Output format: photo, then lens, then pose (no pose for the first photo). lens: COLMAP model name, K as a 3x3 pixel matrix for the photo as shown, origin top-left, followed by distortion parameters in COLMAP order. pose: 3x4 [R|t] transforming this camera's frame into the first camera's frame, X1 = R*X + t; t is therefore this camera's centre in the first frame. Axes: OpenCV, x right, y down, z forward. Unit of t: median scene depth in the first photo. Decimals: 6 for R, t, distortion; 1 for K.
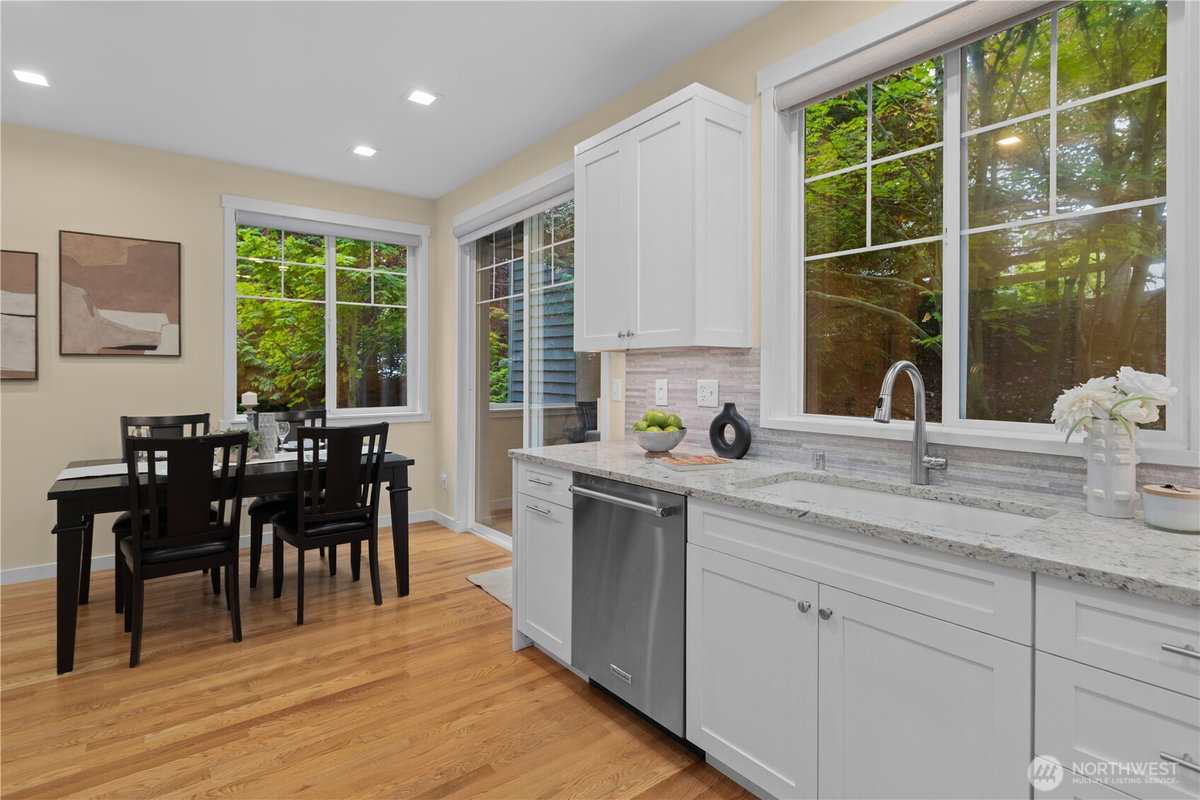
lens RADIAL K [[596.1, 0, 599.2], [0, 596.1, 375.4], [0, 0, 1]] dist [-0.003406, -0.001172]
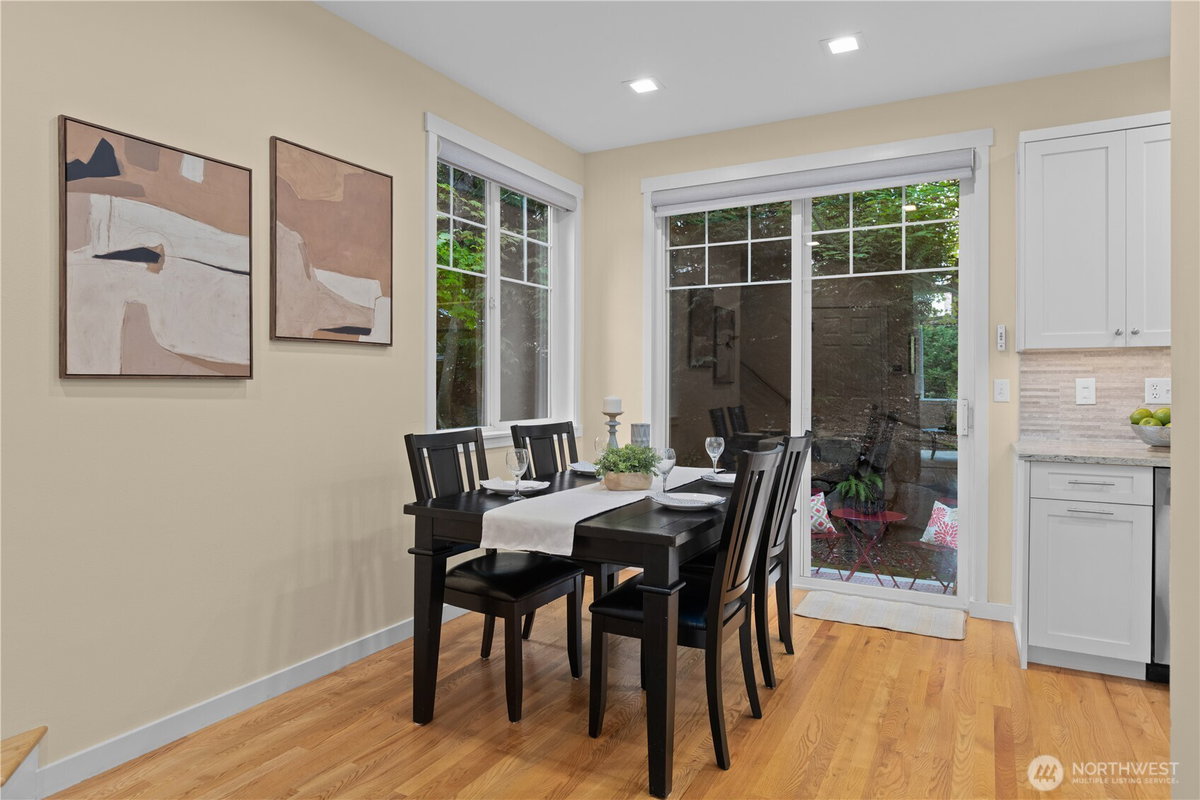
lens RADIAL K [[719.4, 0, 599.2], [0, 719.4, 387.7], [0, 0, 1]] dist [-0.005164, -0.001028]
pose [[0.915678, -0.001545, 0.401910, -0.995243], [0.000610, 0.999997, 0.002455, 0.016490], [-0.401913, -0.002002, 0.915676, 0.199039]]
